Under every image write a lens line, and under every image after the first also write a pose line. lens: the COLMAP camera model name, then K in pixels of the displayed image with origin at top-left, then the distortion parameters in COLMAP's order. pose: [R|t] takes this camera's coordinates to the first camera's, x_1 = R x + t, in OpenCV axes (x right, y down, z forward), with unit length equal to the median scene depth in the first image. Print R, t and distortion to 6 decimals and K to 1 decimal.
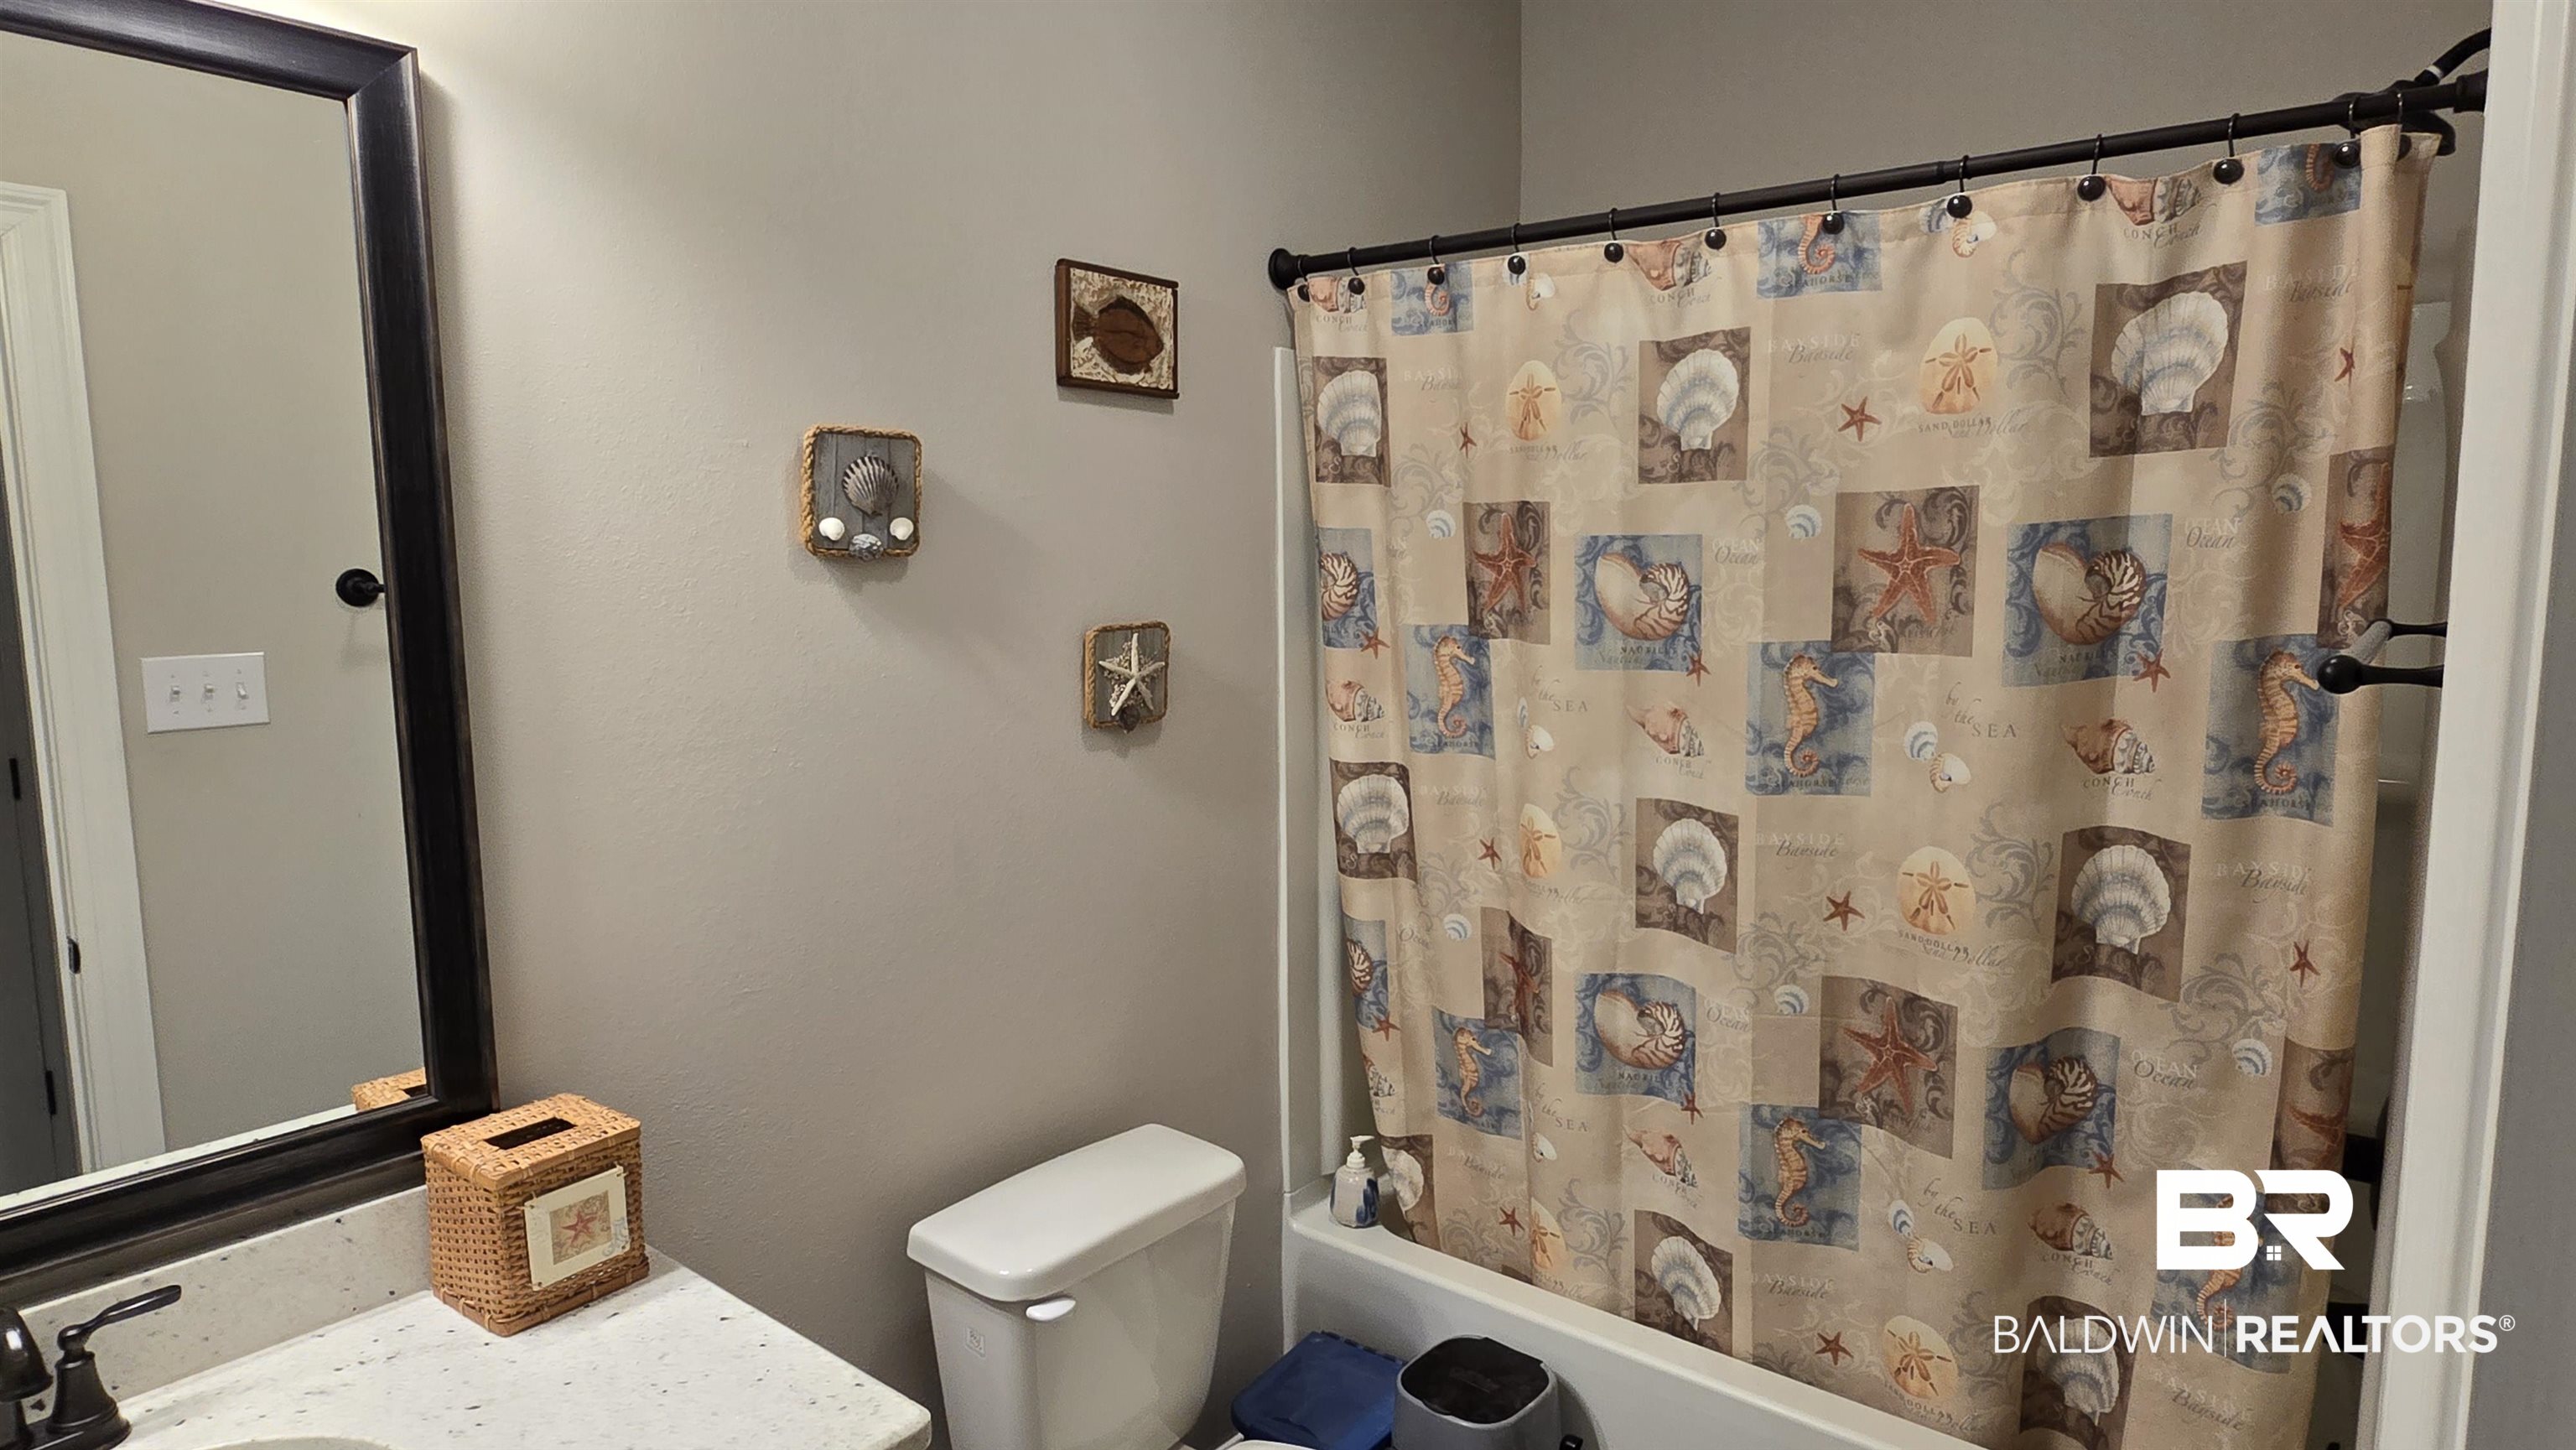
lens RADIAL K [[1429.4, 0, 1288.0], [0, 1429.4, 725.0], [0, 0, 1]] dist [0.002519, 0.000146]
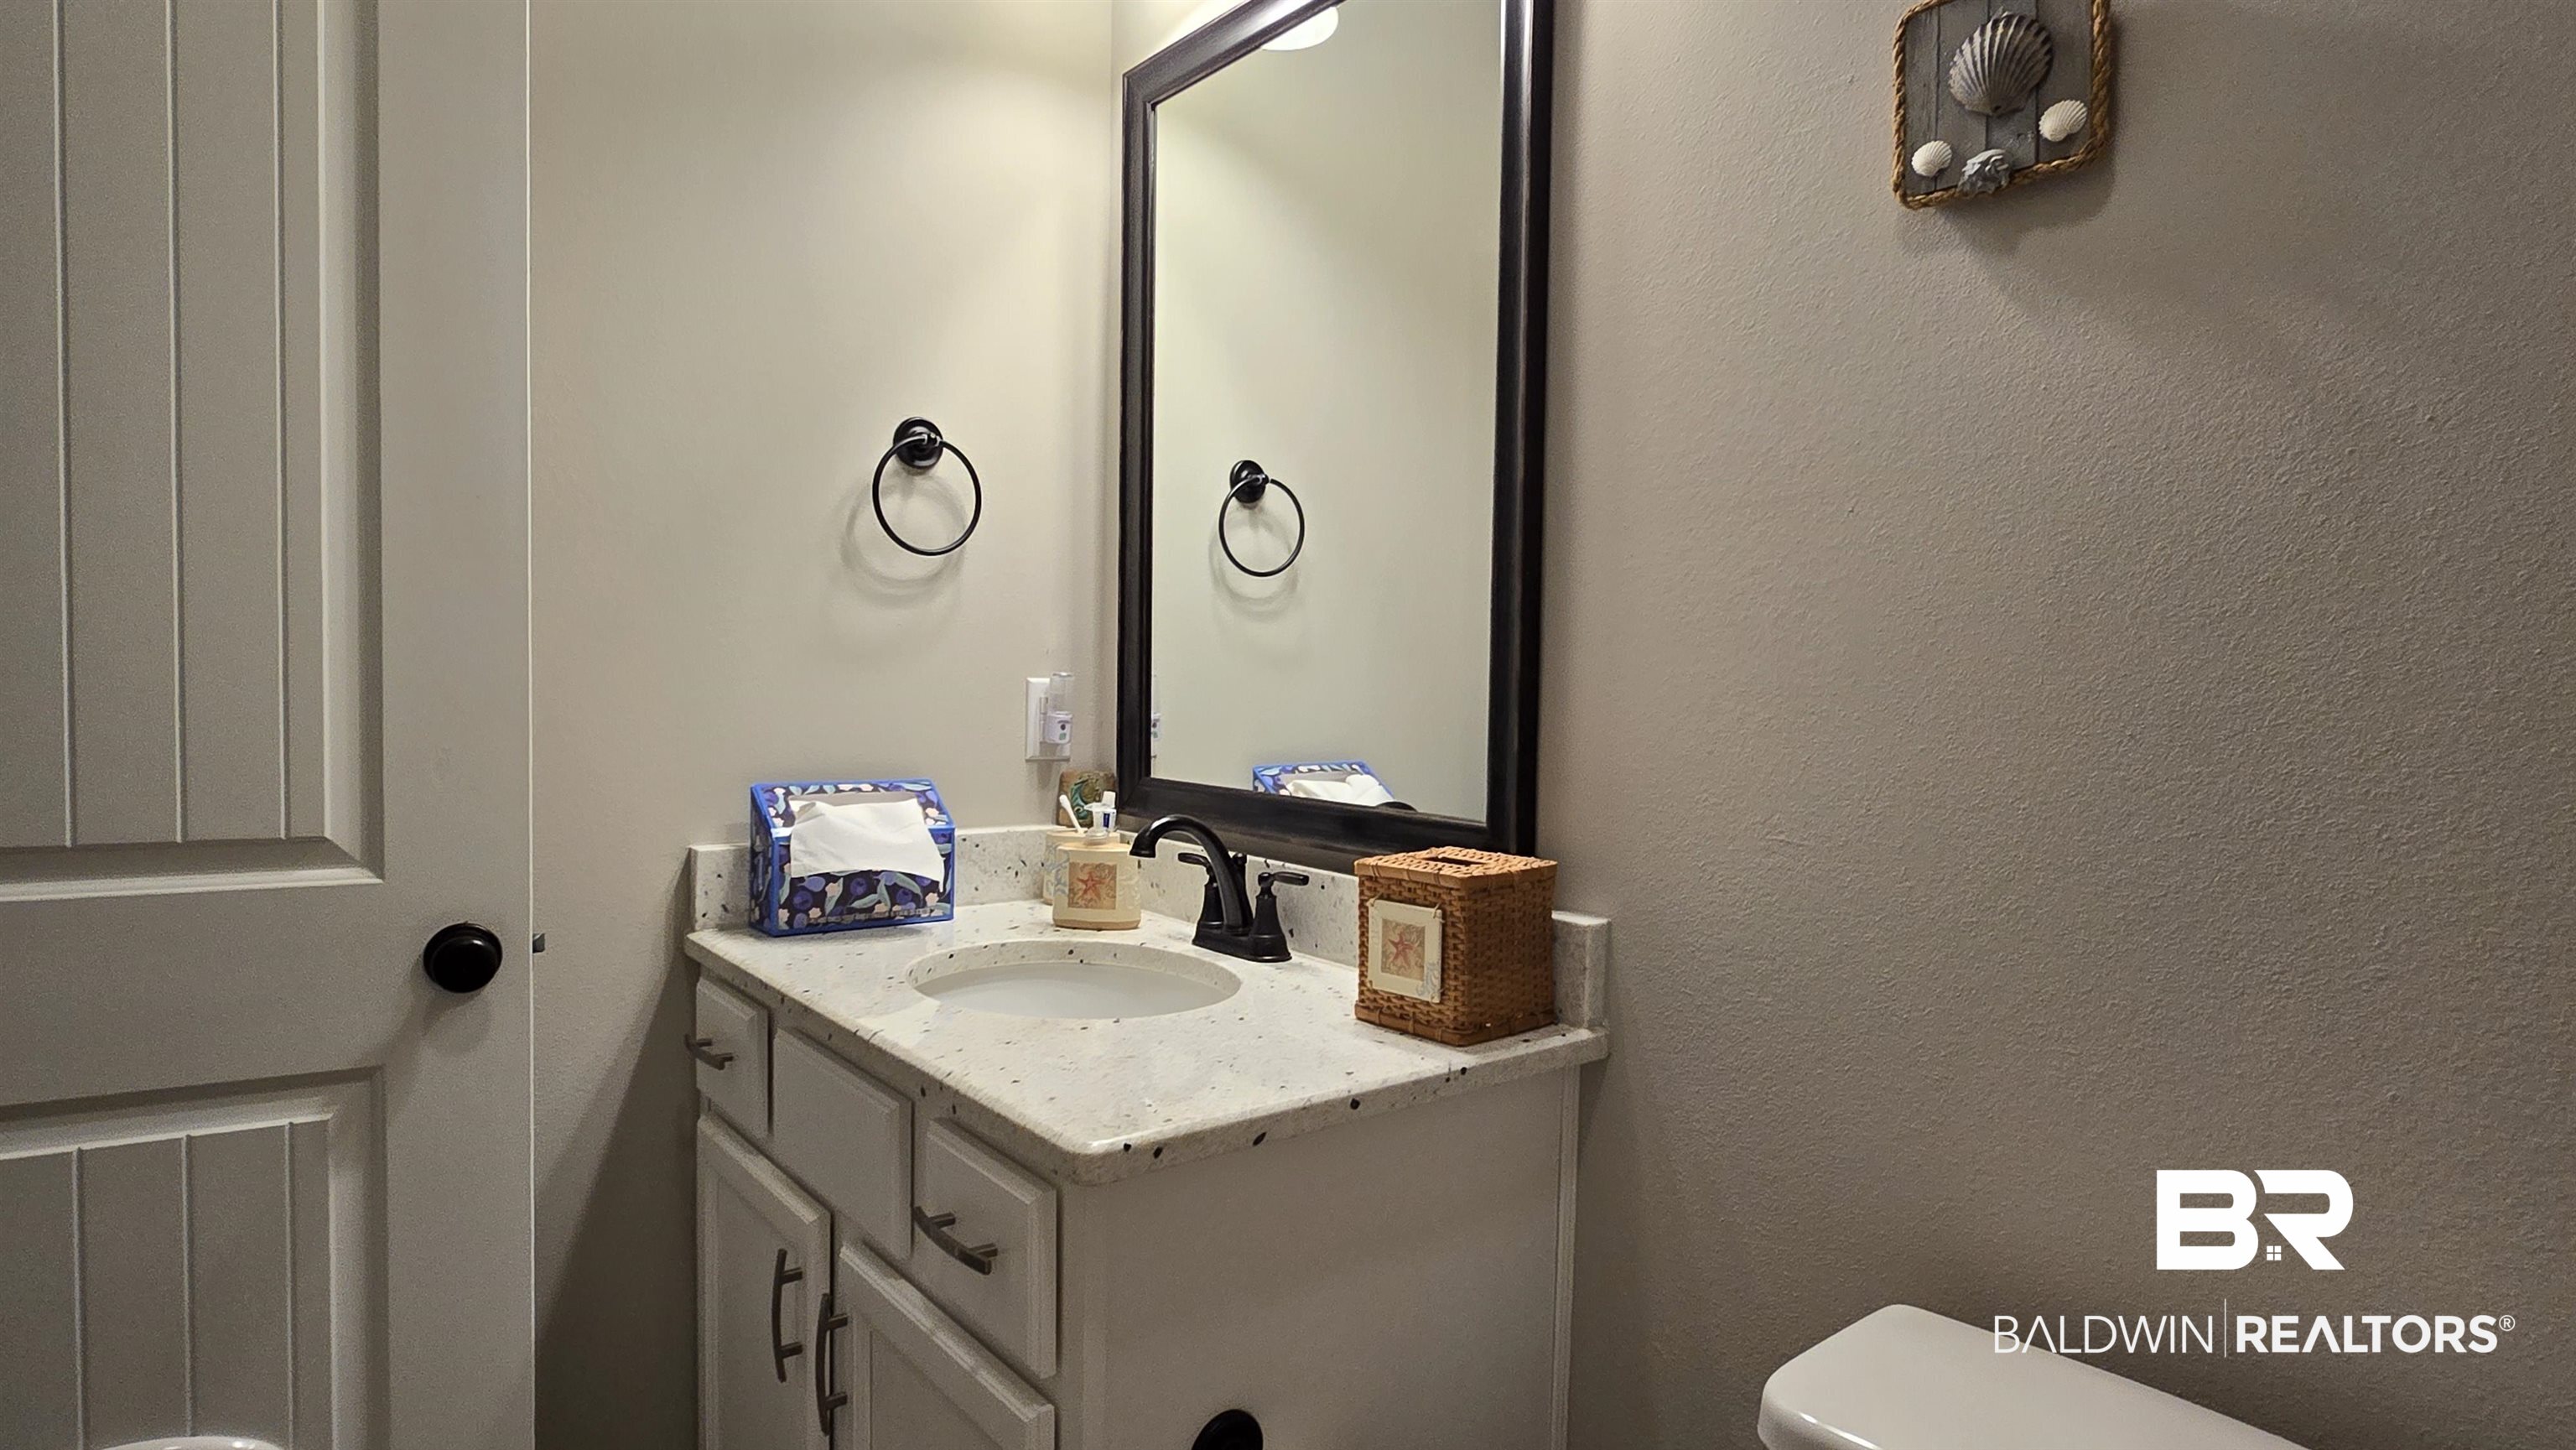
lens RADIAL K [[1429.4, 0, 1288.0], [0, 1429.4, 725.0], [0, 0, 1]] dist [0.002519, 0.000146]
pose [[-0.227743, 0.040781, -0.972867, 0.389578], [-0.141147, 0.987187, 0.074423, 0.109013], [0.963437, 0.154266, -0.219069, 0.903360]]
